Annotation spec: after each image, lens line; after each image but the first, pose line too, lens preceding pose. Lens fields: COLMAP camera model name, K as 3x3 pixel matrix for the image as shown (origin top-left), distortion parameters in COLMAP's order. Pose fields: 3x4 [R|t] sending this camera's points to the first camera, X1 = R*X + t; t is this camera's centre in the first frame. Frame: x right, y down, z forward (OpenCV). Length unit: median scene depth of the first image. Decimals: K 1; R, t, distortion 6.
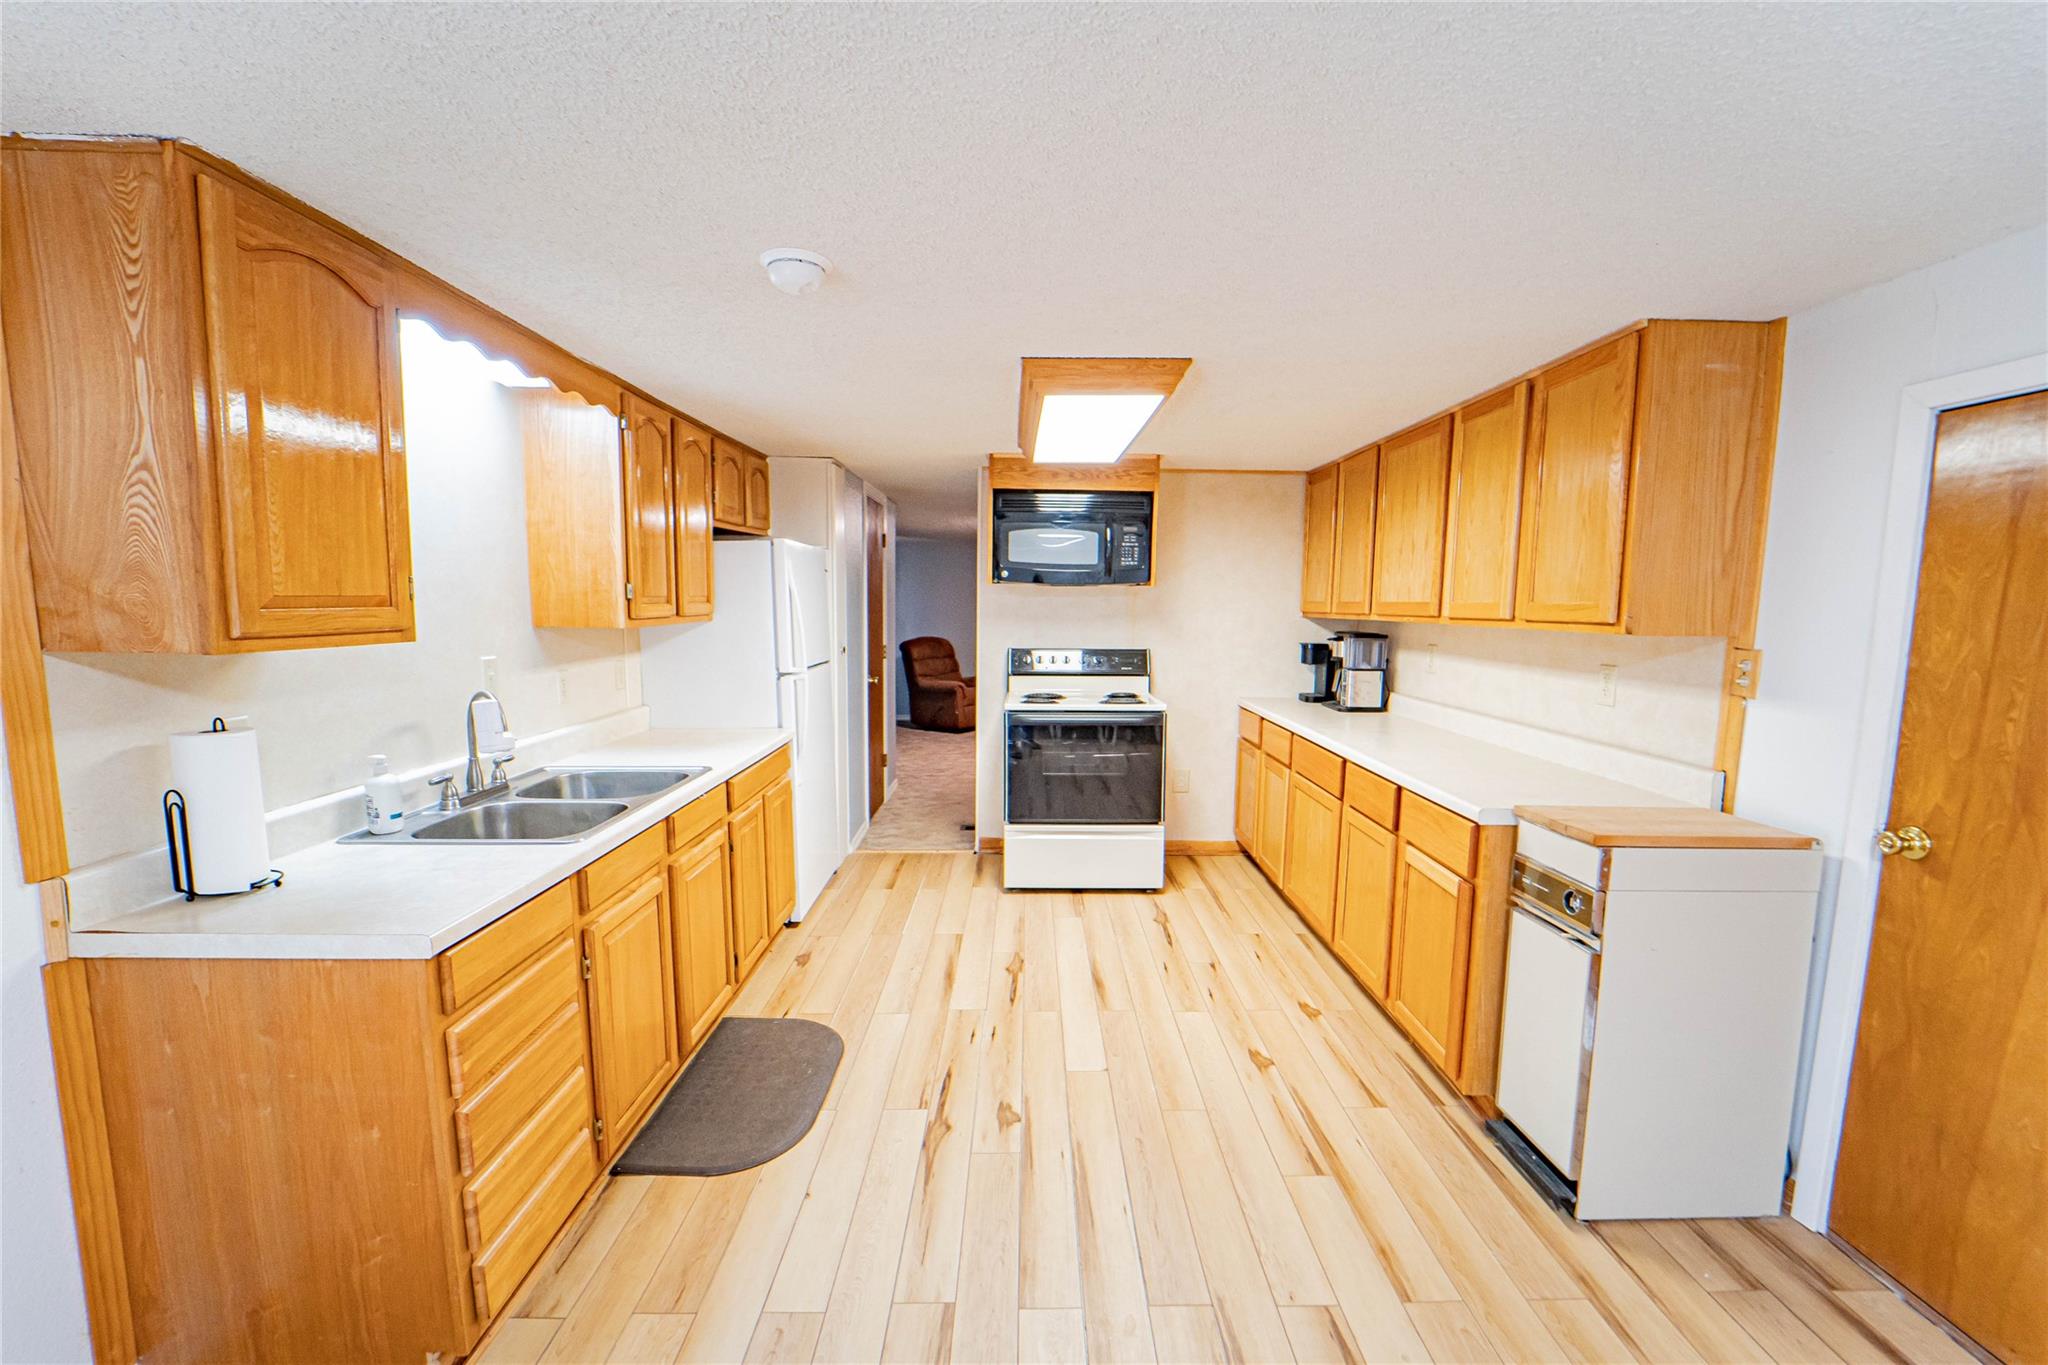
lens RADIAL K [[832.8, 0, 1024.4], [0, 832.8, 699.0], [0, 0, 1]] dist [-0.022431, 0.000018]
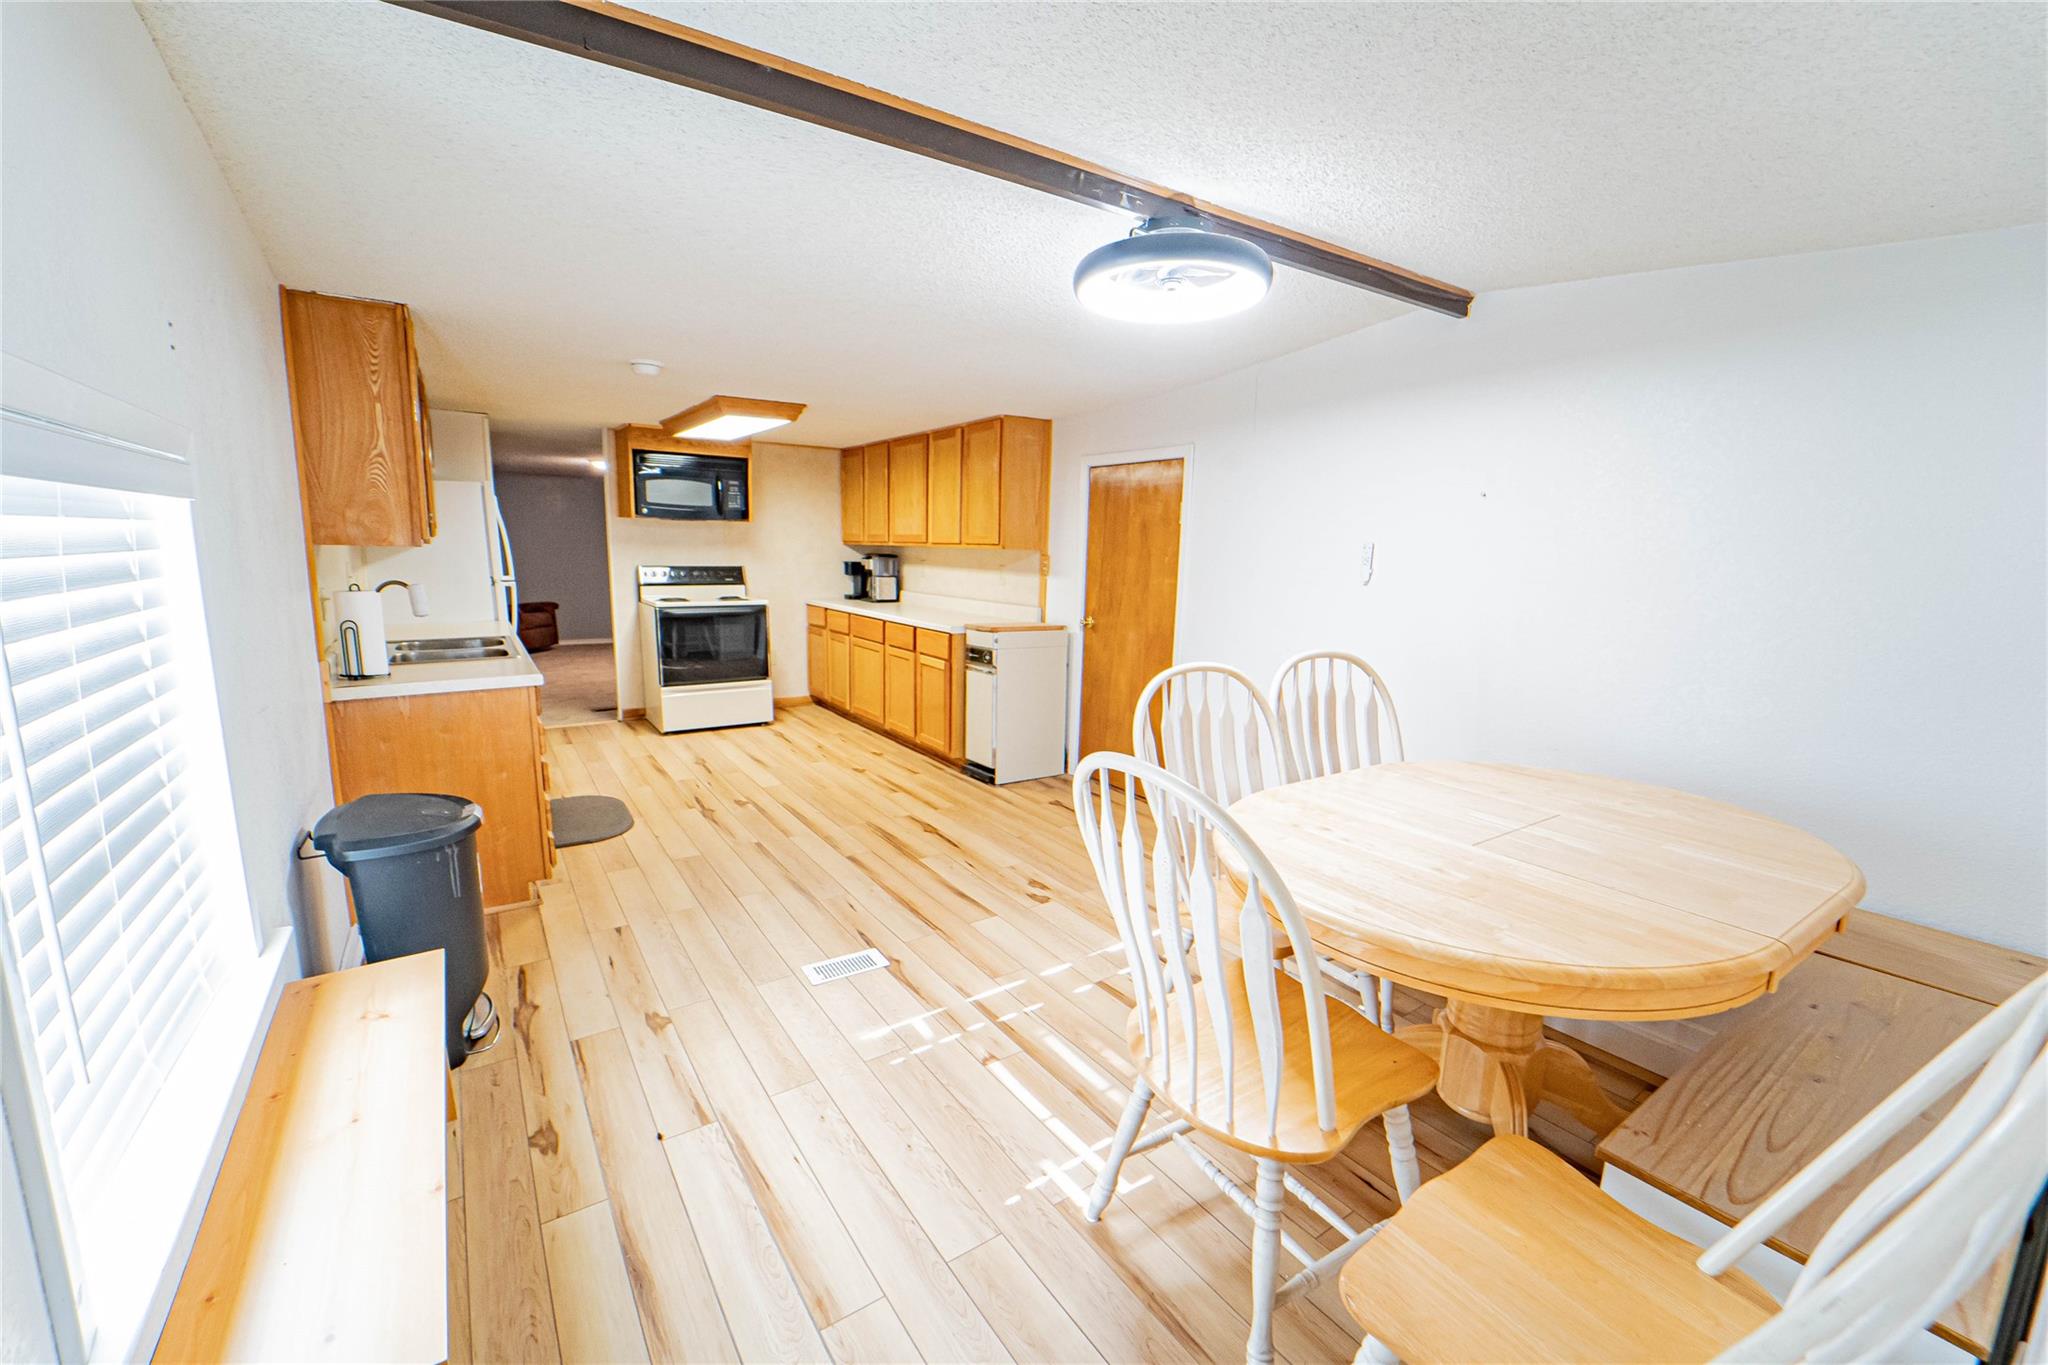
lens RADIAL K [[832.8, 0, 1031.9], [0, 832.8, 681.2], [0, 0, 1]] dist [-0.022431, 0.000018]
pose [[0.825184, -0.080505, 0.559098, -0.436043], [0.049754, 0.996304, 0.070026, 0.106725], [-0.562669, -0.029967, 0.826139, -0.799643]]
